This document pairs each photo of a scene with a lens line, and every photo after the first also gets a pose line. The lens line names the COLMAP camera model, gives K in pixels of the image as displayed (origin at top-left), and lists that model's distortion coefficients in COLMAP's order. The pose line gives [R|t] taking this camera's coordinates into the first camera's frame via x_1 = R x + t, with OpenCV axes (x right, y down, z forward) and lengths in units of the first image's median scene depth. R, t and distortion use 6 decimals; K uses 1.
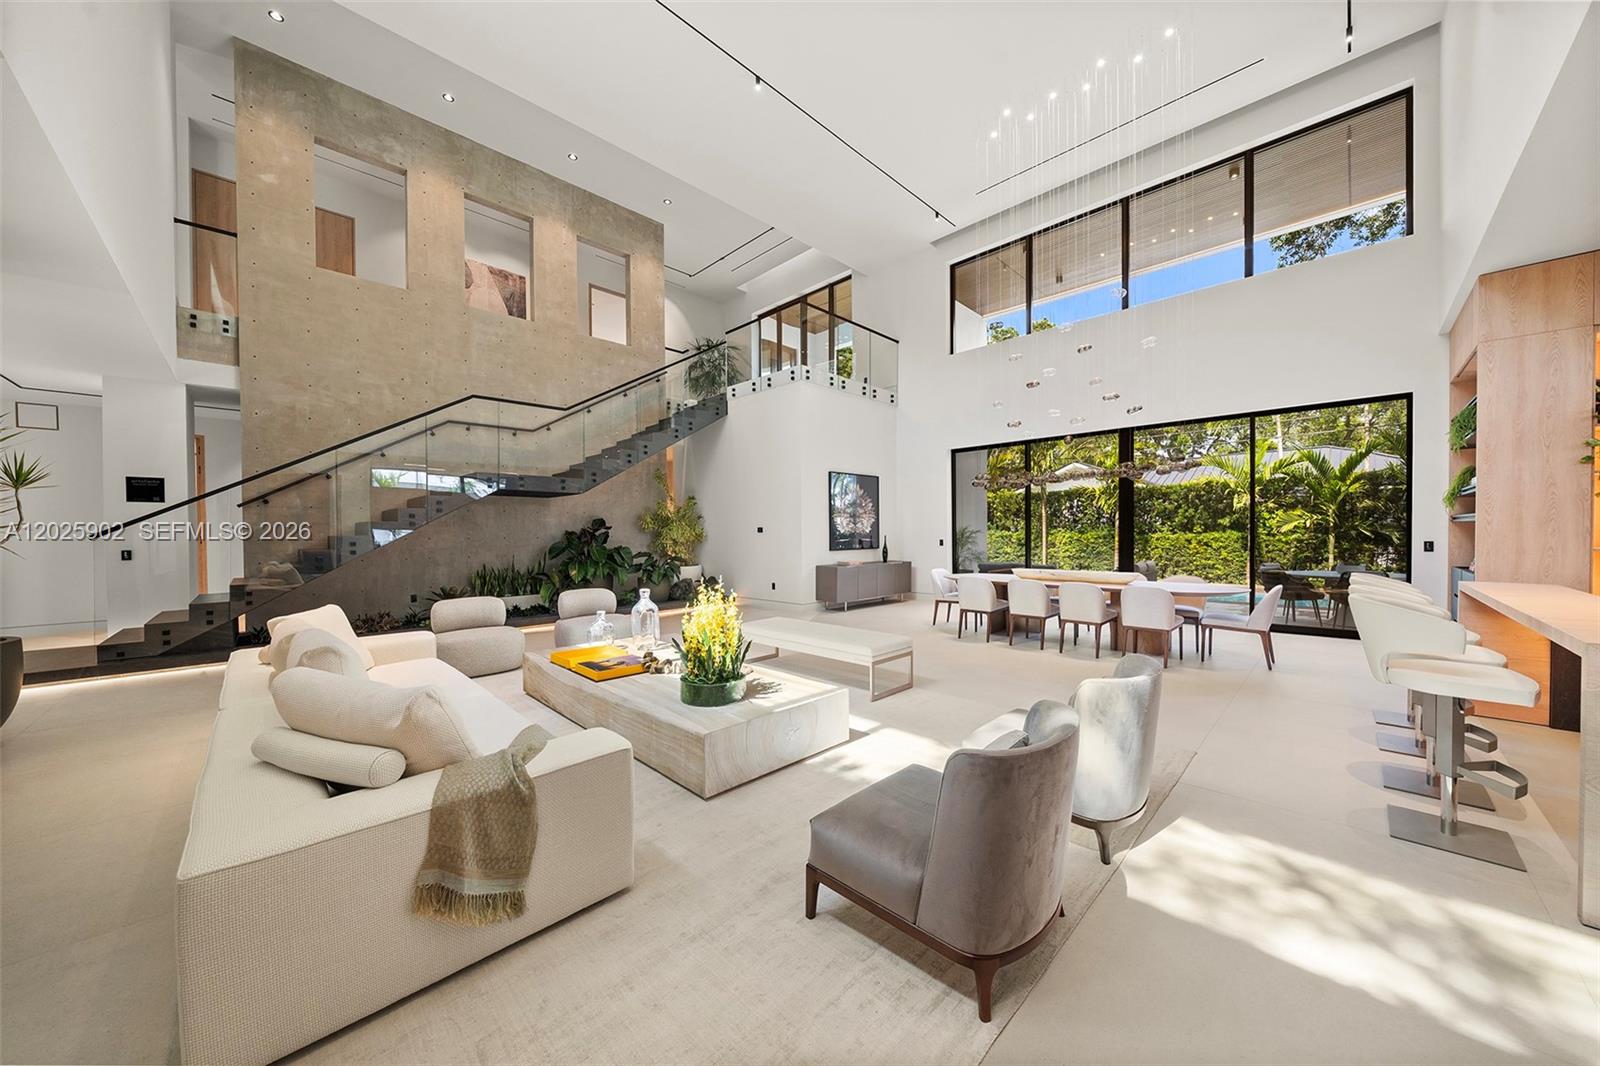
lens RADIAL K [[548.6, 0, 800.0], [0, 548.6, 533.0], [0, 0, 1]] dist [0.000288, -0.000035]
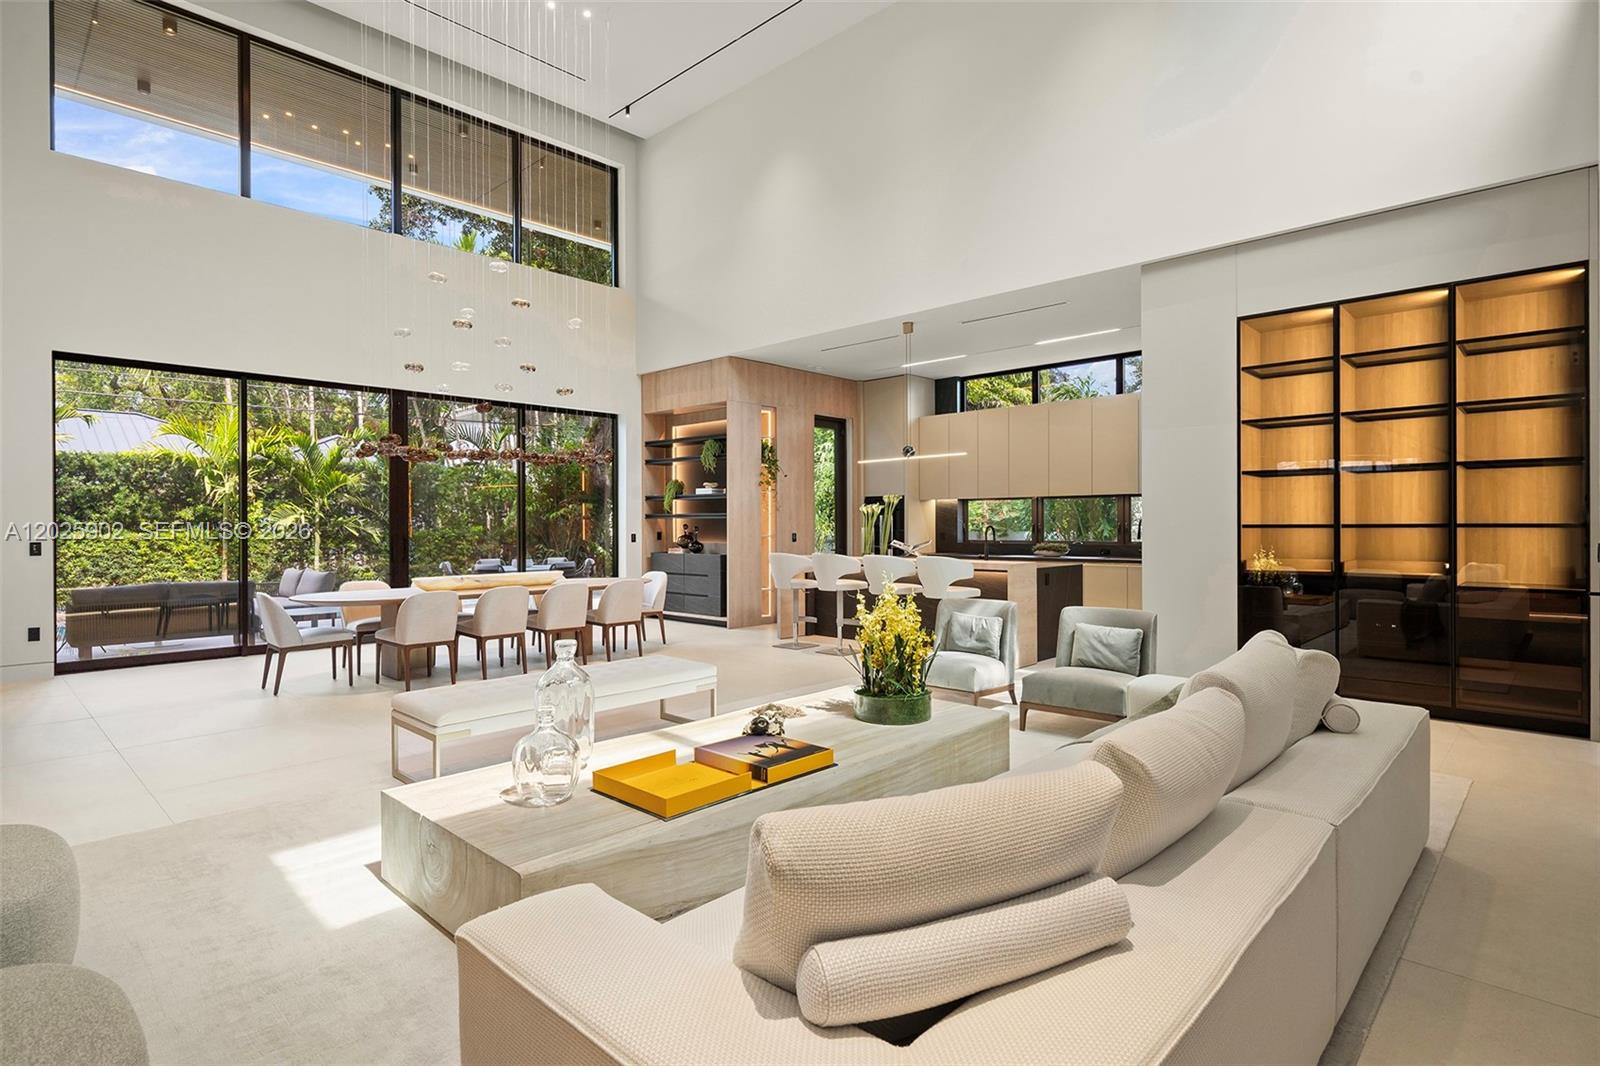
lens RADIAL K [[821.8, 0, 803.9], [0, 821.8, 519.4], [0, 0, 1]] dist [0.000408, 0.000227]
pose [[-0.033374, 0.013603, 0.999350, -0.498839], [0.005318, 0.999896, -0.013433, 0.005646], [-0.999429, 0.004866, -0.033443, 0.422913]]
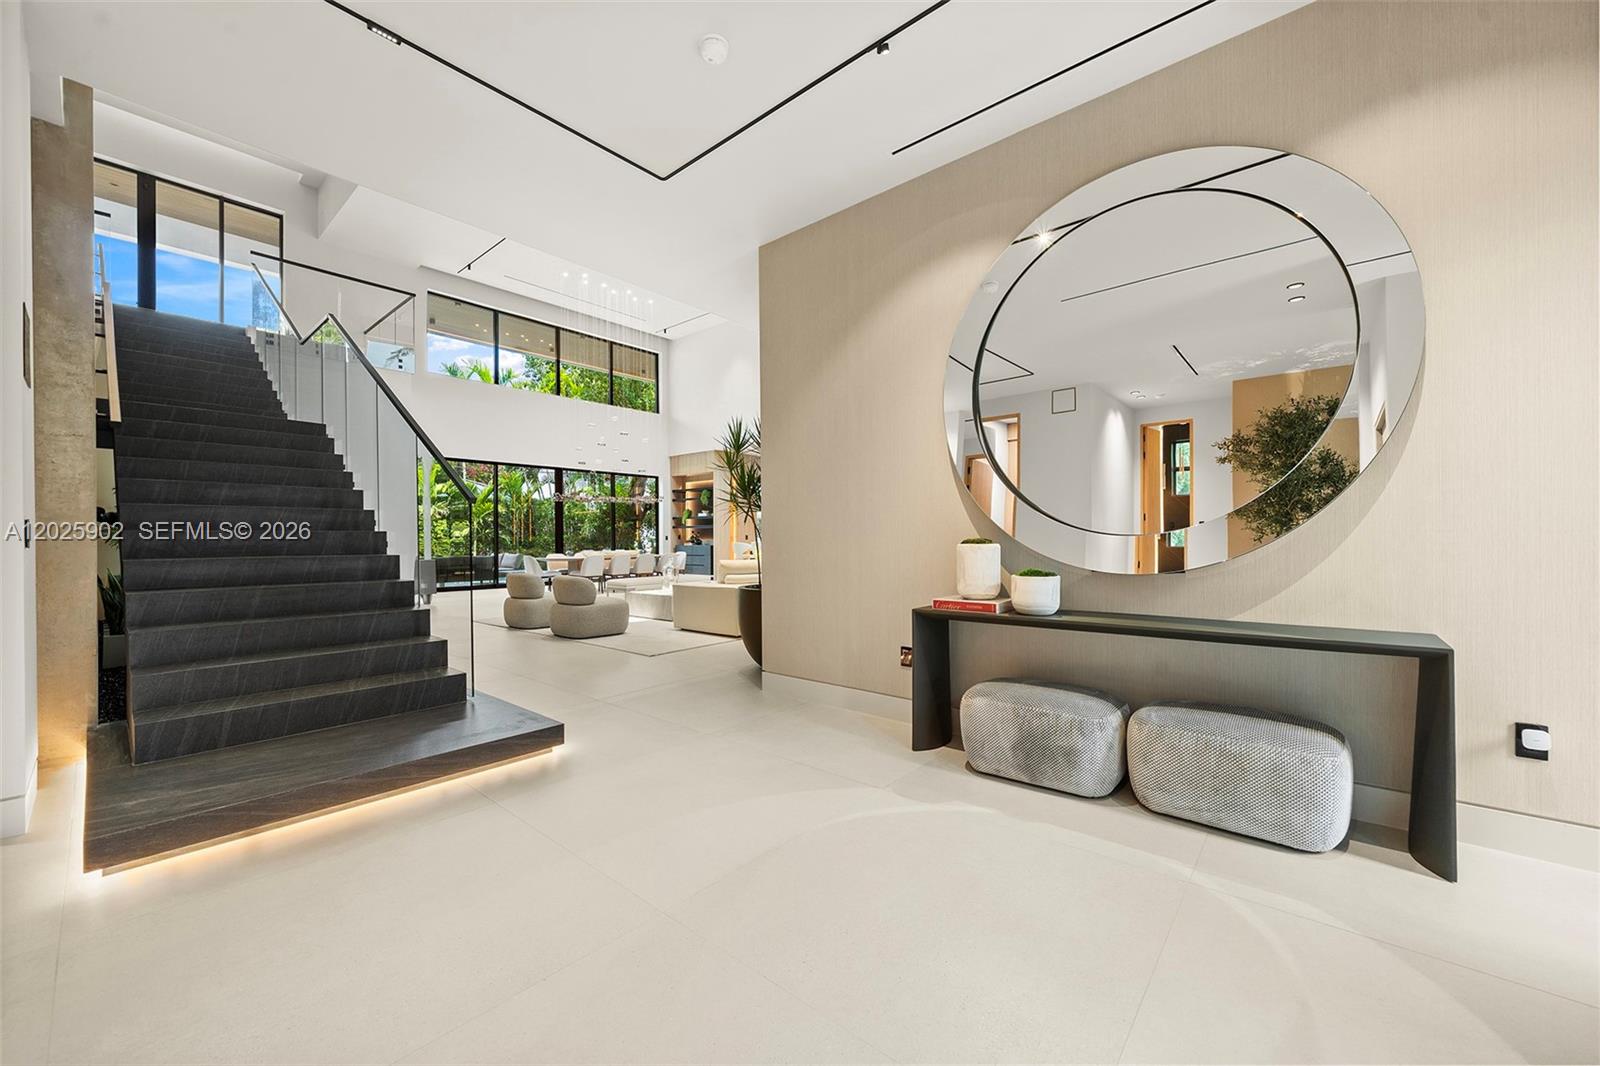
lens RADIAL K [[606.0, 0, 800.0], [0, 606.0, 533.0], [0, 0, 1]] dist [-0.000610, -0.000014]
pose [[-0.086395, 0.011934, 0.996189, -1.114712], [0.008327, 0.999902, -0.011257, 0.025557], [-0.996226, 0.007323, -0.086486, 0.394639]]
